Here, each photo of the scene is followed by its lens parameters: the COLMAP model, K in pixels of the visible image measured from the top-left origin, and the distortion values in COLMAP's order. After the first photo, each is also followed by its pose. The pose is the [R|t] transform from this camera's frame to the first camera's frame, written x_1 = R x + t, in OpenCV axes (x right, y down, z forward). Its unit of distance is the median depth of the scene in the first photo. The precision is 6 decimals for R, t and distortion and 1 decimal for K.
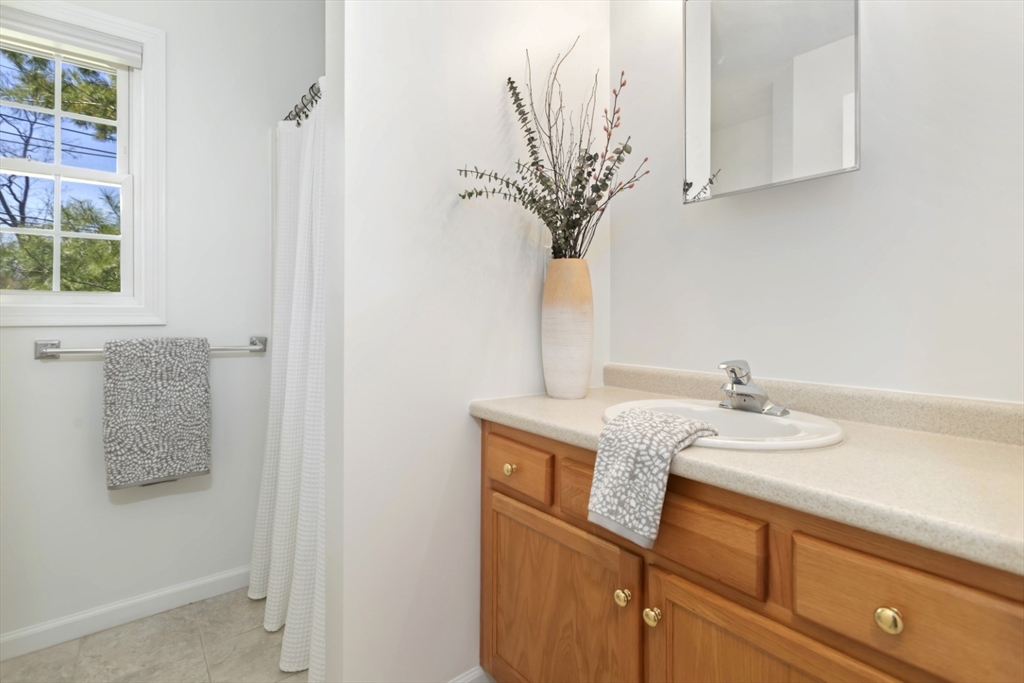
lens RADIAL K [[491.4, 0, 511.7], [0, 491.4, 315.9], [0, 0, 1]] dist [-0.000960, 0.000629]
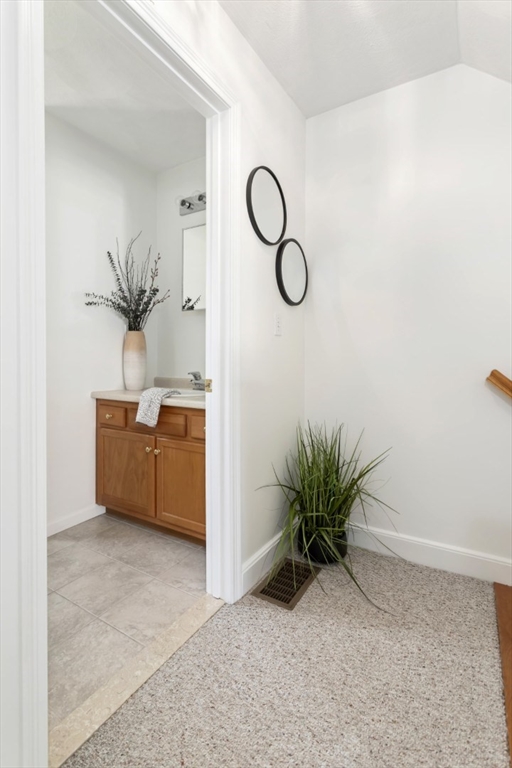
lens RADIAL K [[368.5, 0, 245.9], [0, 368.5, 355.4], [0, 0, 1]] dist [-0.000960, 0.000629]
pose [[0.939693, -0.002874, 0.342008, 0.010286], [0.001305, 0.999988, 0.004818, -0.009089], [-0.342018, -0.004082, 0.939685, -0.915856]]
